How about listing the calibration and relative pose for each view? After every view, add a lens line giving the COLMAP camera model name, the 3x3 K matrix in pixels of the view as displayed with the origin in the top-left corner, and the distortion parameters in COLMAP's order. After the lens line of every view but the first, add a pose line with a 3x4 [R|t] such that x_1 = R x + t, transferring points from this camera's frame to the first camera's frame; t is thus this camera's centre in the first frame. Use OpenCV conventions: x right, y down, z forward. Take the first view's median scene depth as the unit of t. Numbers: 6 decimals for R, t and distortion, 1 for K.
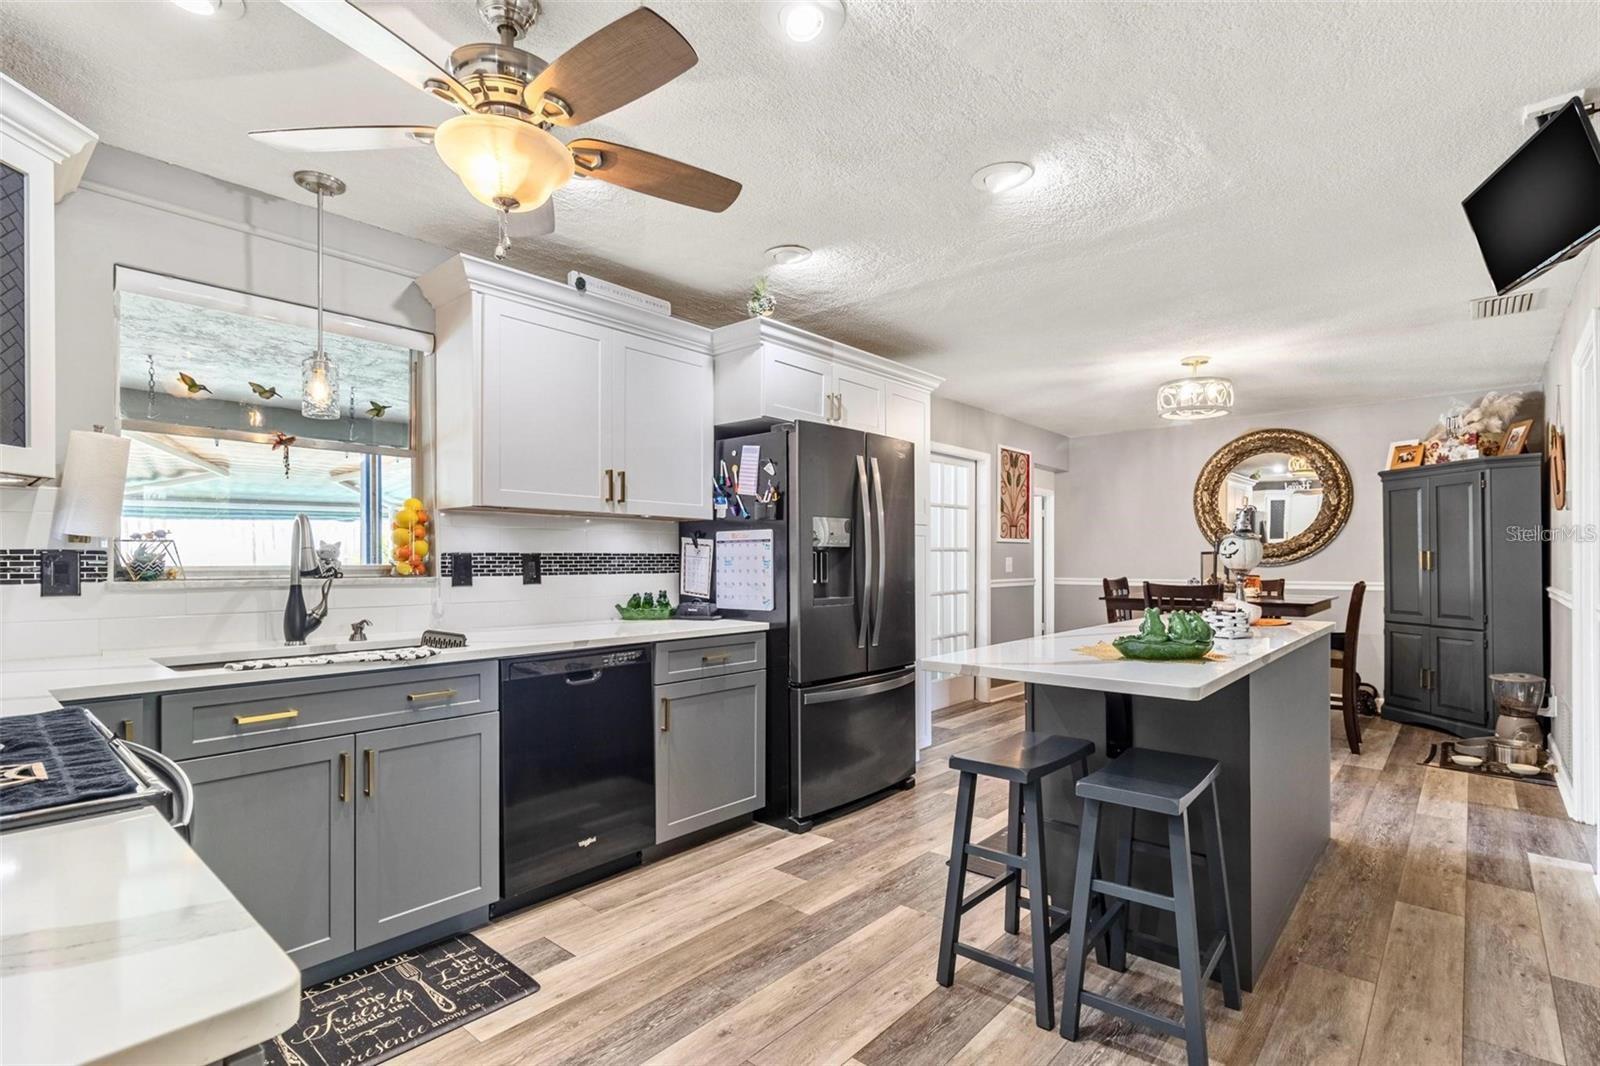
lens RADIAL K [[765.3, 0, 800.4], [0, 765.3, 553.9], [0, 0, 1]] dist [-0.000328, 0.000561]
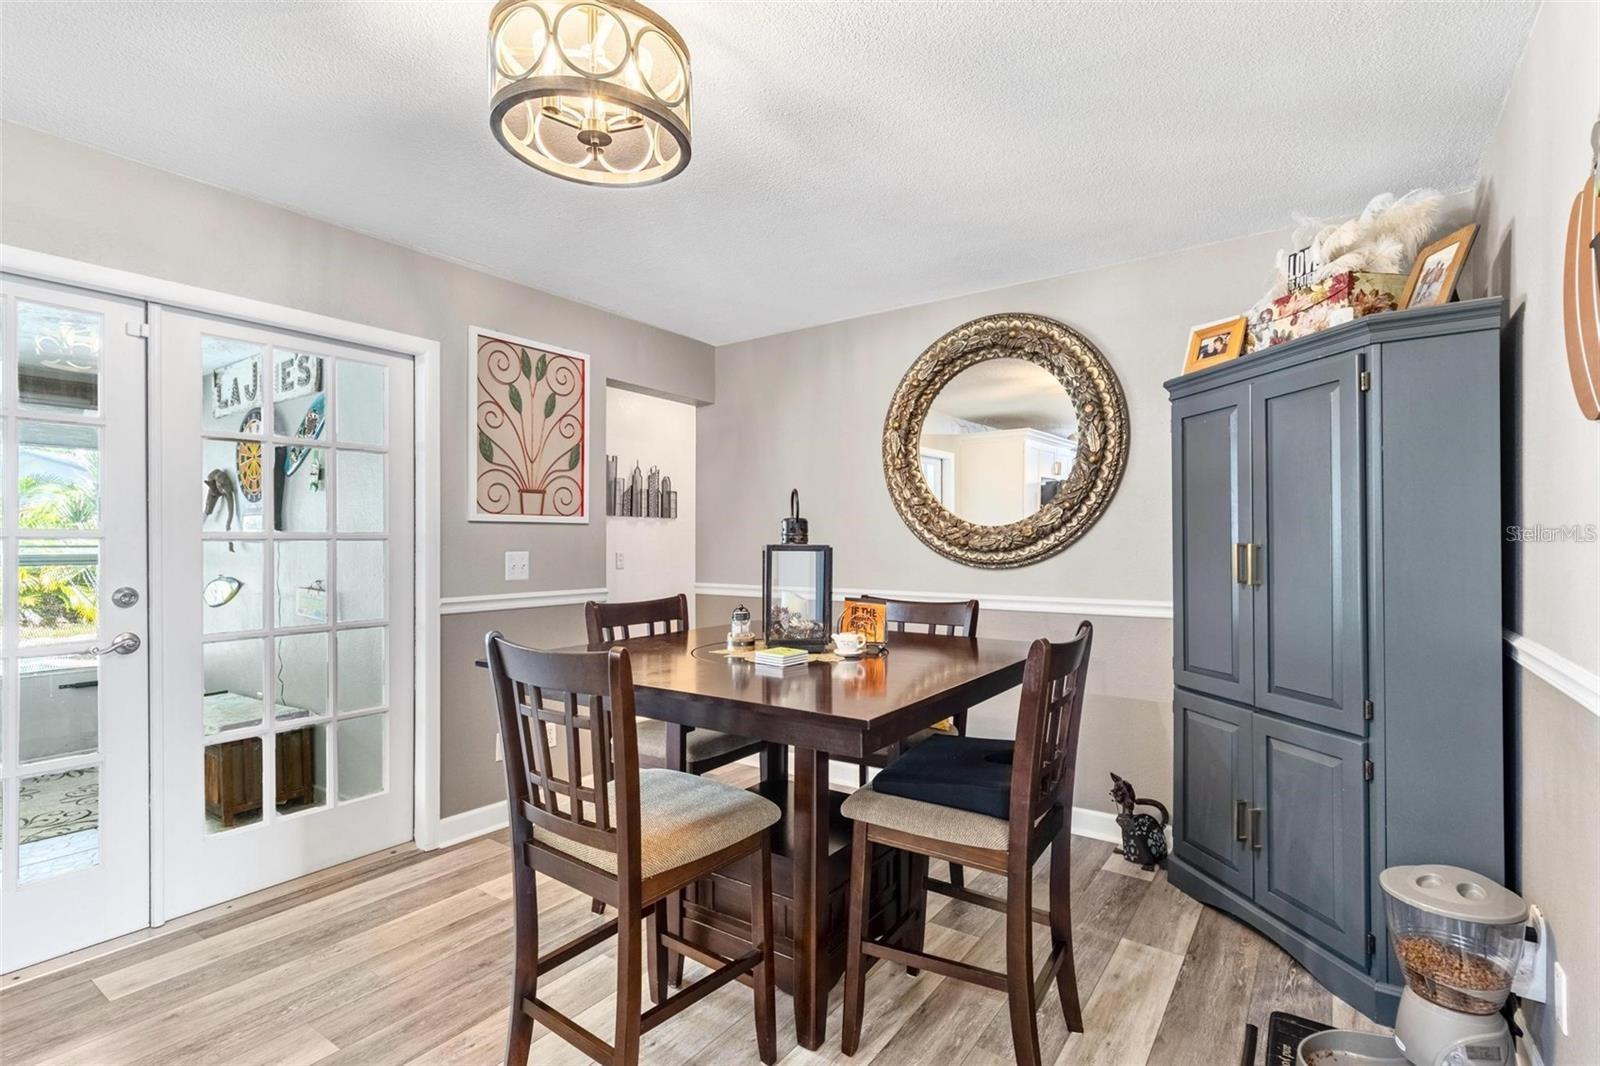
lens RADIAL K [[746.8, 0, 813.2], [0, 746.8, 536.3], [0, 0, 1]] dist [0.002539, 0.000441]
pose [[0.994422, 0.001272, 0.105467, 0.512776], [-0.001296, 0.999999, 0.000159, -0.007520], [-0.105467, -0.000295, 0.994423, 0.582747]]
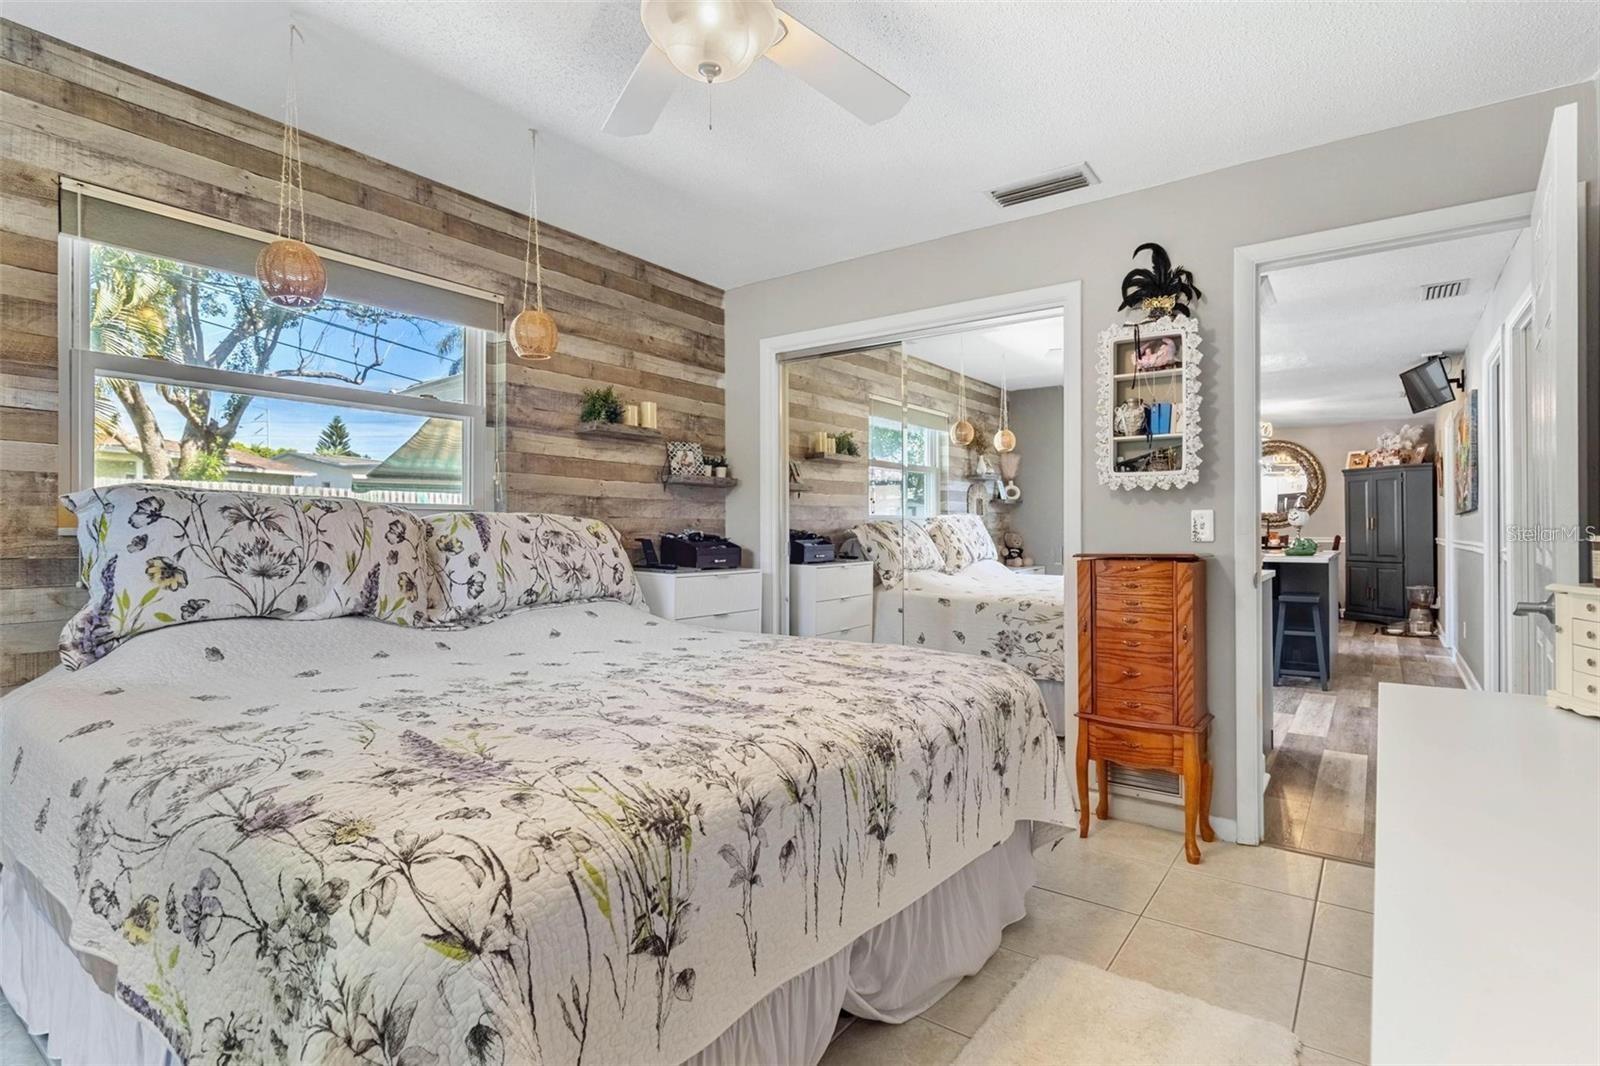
lens RADIAL K [[794.7, 0, 801.1], [0, 794.7, 524.6], [0, 0, 1]] dist [0.000573, 0.000142]
pose [[0.995678, -0.000245, 0.092877, -0.601753], [0.000354, 0.999999, -0.001160, 0.012670], [-0.092877, 0.001188, 0.995677, -0.636286]]
